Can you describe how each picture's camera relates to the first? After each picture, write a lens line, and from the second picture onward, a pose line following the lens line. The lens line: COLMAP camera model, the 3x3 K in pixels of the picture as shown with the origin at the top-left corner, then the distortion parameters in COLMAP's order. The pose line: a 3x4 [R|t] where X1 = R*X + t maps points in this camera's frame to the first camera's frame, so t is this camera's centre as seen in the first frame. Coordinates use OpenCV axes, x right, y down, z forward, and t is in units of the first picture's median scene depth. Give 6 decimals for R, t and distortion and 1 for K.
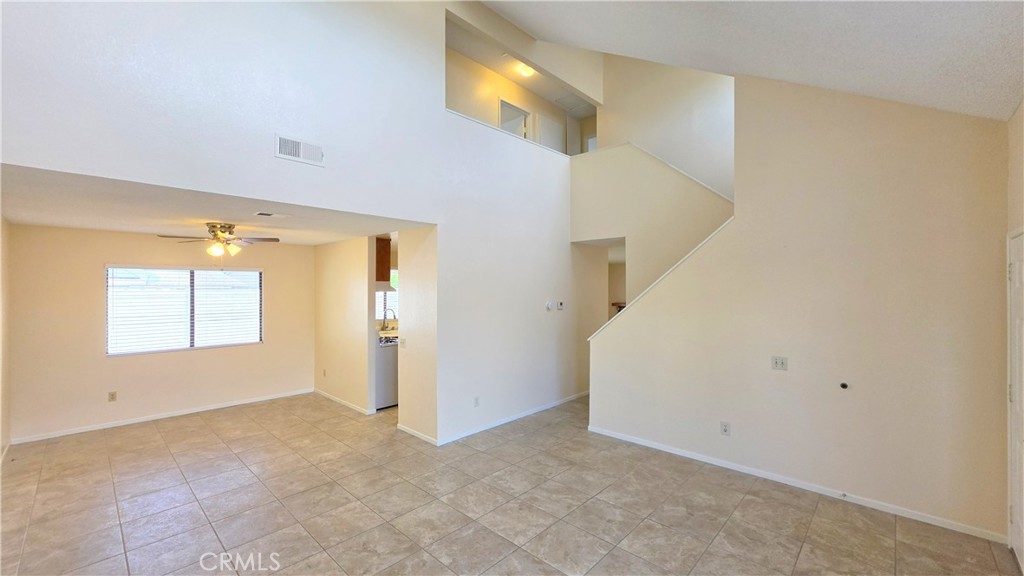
lens RADIAL K [[409.2, 0, 515.9], [0, 409.2, 287.1], [0, 0, 1]] dist [-0.000196, 0.000116]
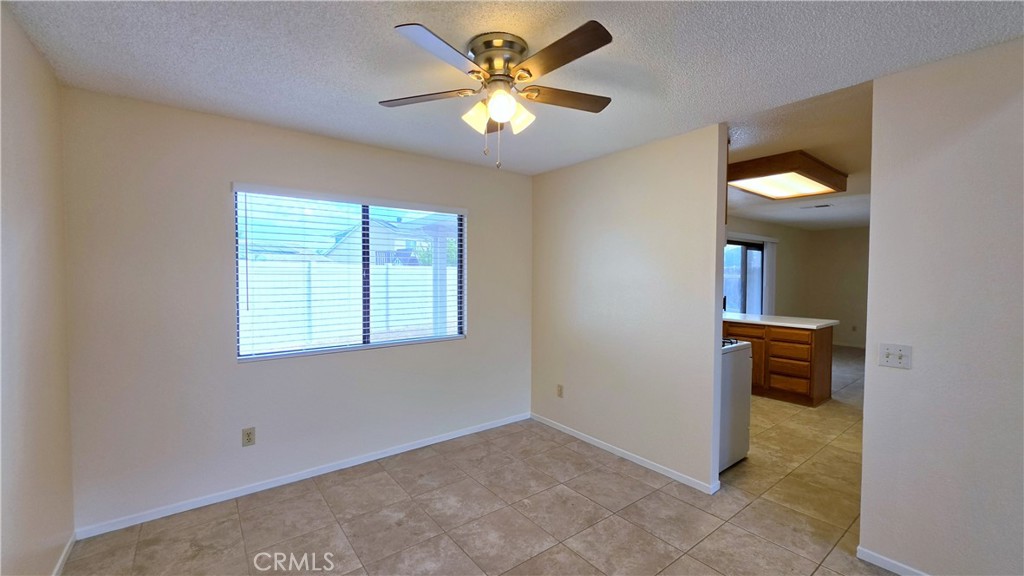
lens RADIAL K [[409.2, 0, 511.8], [0, 409.2, 286.4], [0, 0, 1]] dist [-0.000196, 0.000116]
pose [[0.988237, 0.007990, -0.152721, -0.517881], [-0.003188, 0.999494, 0.031663, 0.050216], [0.152897, -0.030804, 0.987762, 0.486357]]
